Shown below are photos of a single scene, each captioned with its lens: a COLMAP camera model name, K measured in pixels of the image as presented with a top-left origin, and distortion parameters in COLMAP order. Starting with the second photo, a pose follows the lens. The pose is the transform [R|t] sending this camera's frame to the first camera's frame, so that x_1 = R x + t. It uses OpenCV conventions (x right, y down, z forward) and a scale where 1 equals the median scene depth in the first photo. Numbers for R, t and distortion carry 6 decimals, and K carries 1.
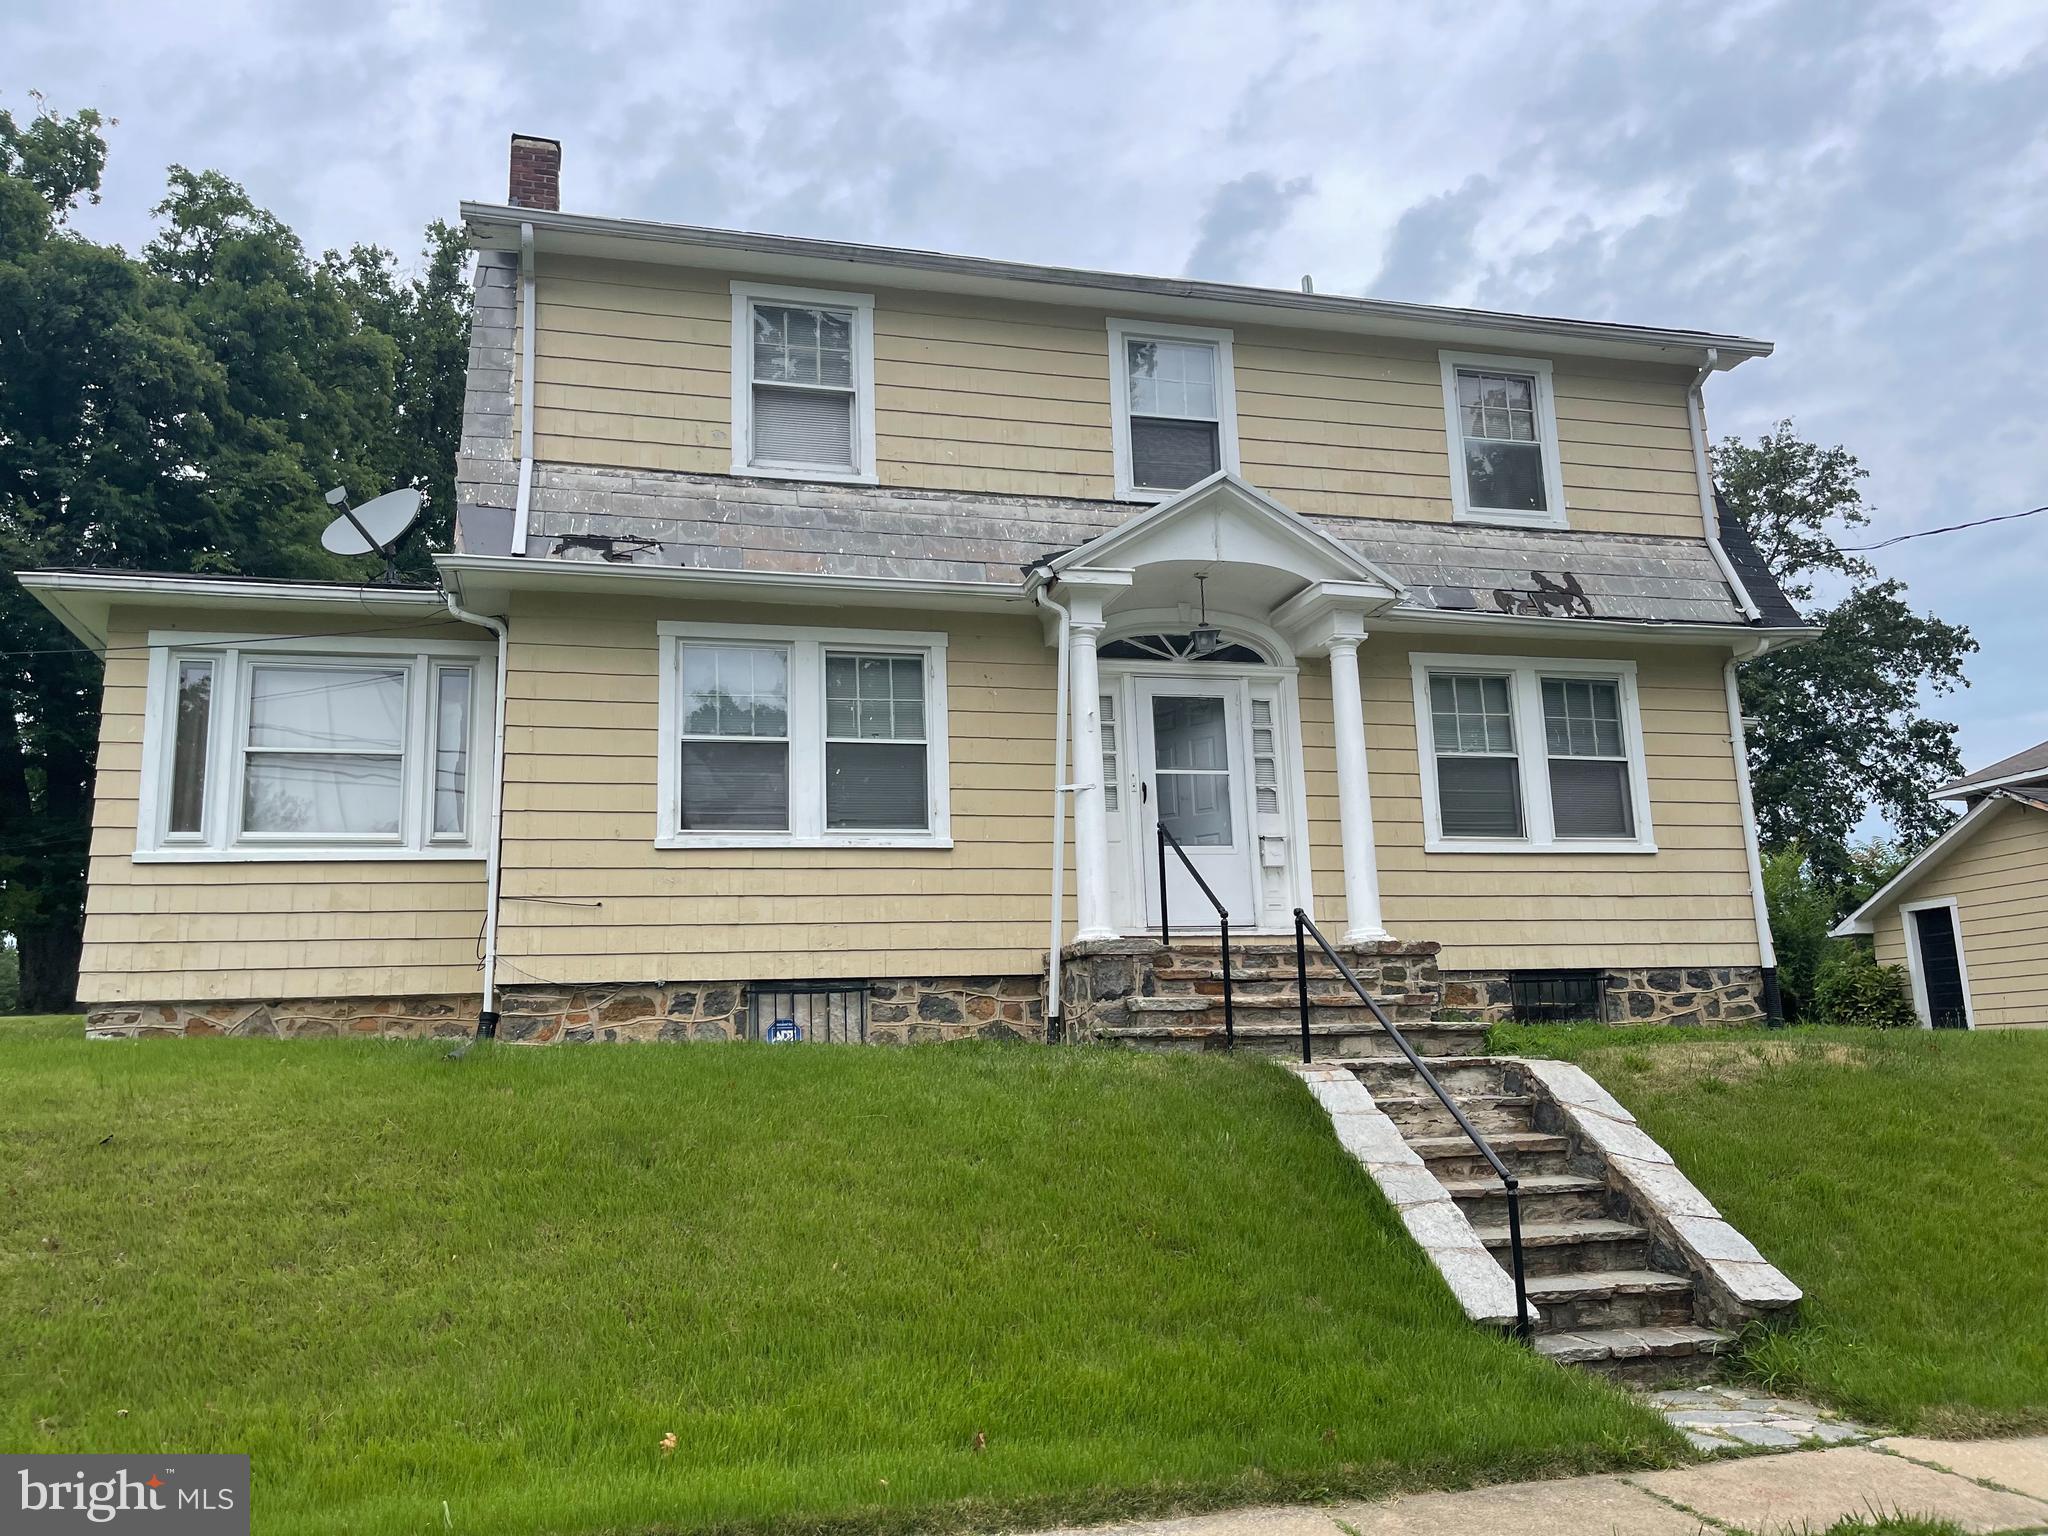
lens RADIAL K [[1546.8, 0, 1034.7], [0, 1546.8, 797.0], [0, 0, 1]] dist [0.026819, -0.036698]
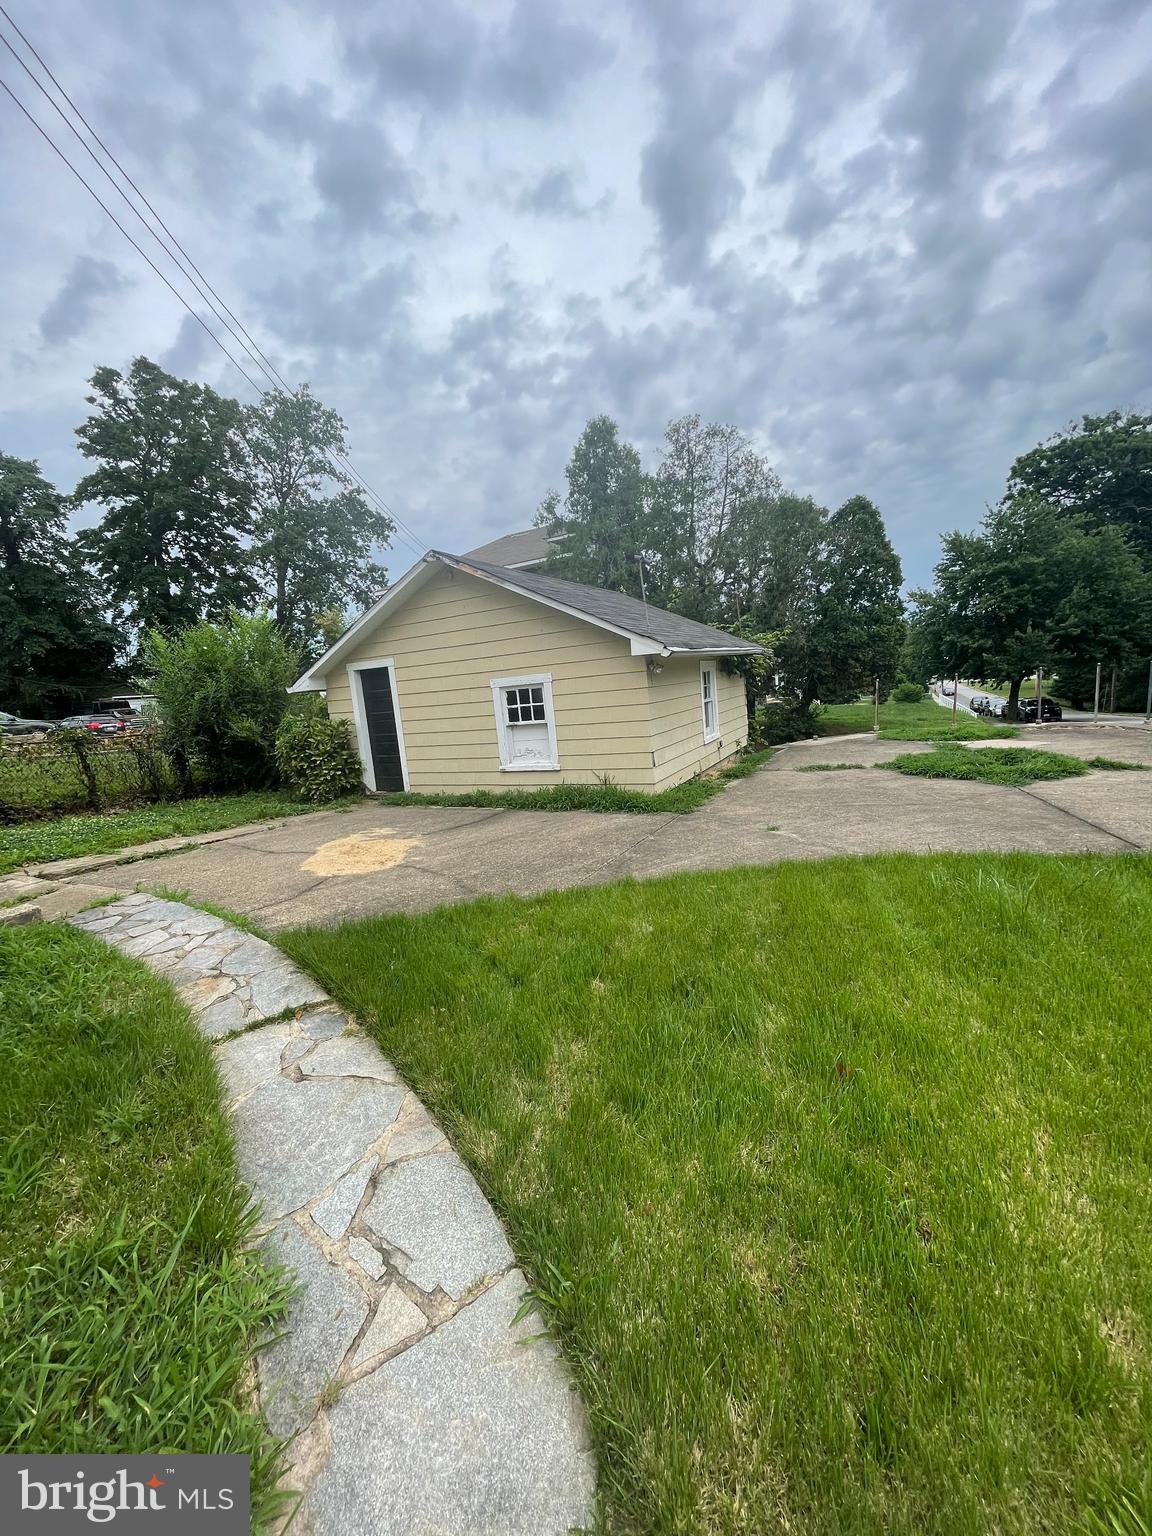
lens RADIAL K [[618.4, 0, 559.3], [0, 618.4, 769.6], [0, 0, 1]] dist [-0.006614, 0.002692]
pose [[0.694158, -0.119893, 0.709768, 0.117697], [-0.069490, 0.970265, 0.231858, 0.010093], [-0.716460, -0.210268, 0.665186, 0.201632]]
